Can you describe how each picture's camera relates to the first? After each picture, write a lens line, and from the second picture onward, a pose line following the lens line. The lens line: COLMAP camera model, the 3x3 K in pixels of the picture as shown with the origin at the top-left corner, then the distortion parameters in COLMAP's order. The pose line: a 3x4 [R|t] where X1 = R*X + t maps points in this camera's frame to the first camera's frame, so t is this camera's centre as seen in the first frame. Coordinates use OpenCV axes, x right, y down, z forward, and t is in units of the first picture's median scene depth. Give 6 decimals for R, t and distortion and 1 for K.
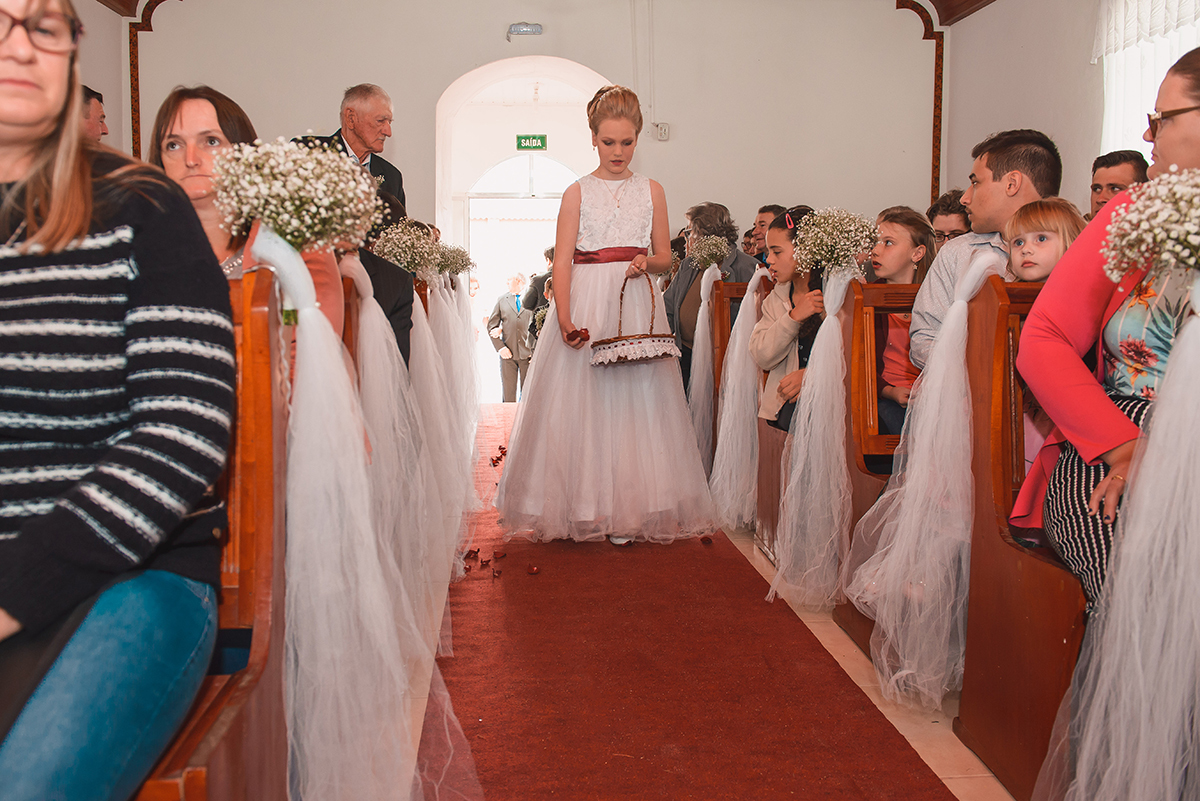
lens RADIAL K [[886.6, 0, 555.7], [0, 886.6, 403.9], [0, 0, 1]] dist [-0.046389, -0.001980]
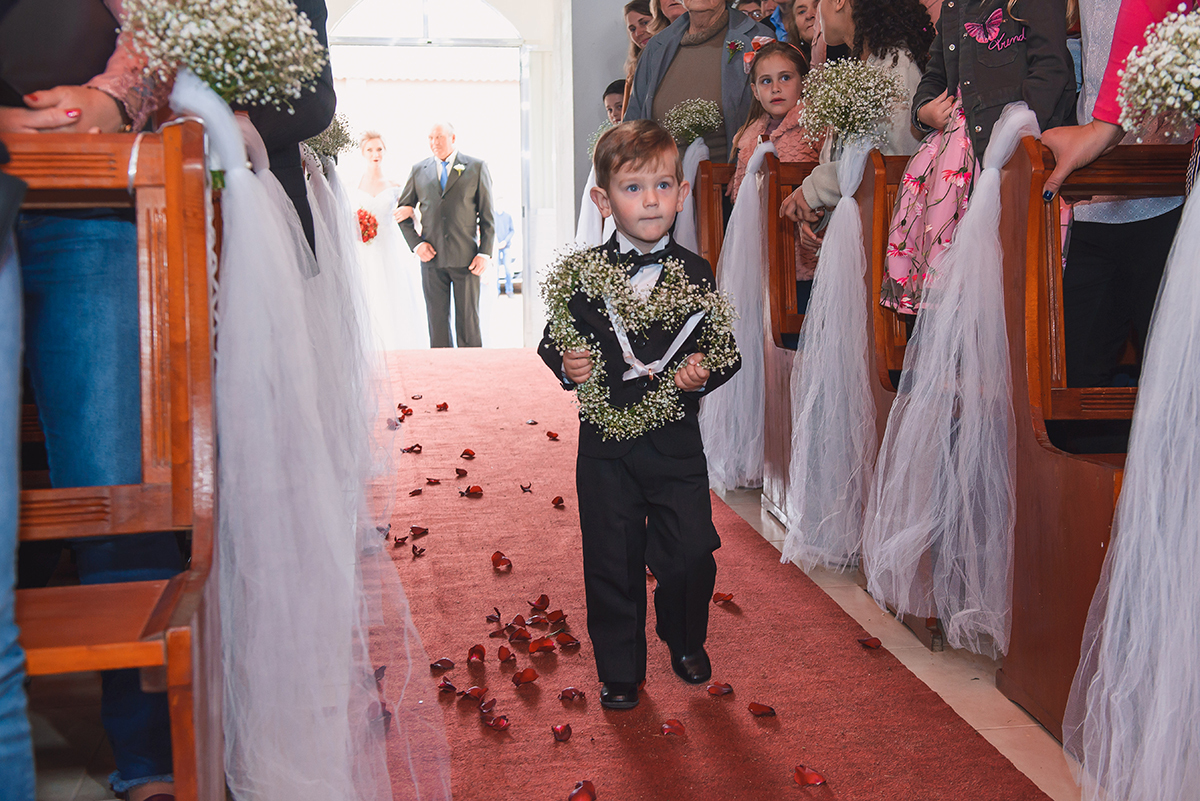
lens RADIAL K [[1445.0, 0, 600.0], [0, 1445.0, 400.5], [0, 0, 1]] dist [0.028698, 0.026162]
pose [[0.994237, -0.020704, 0.105183, -0.085482], [0.019765, 0.999755, 0.009958, 0.119517], [-0.105363, -0.007821, 0.994403, -0.485494]]
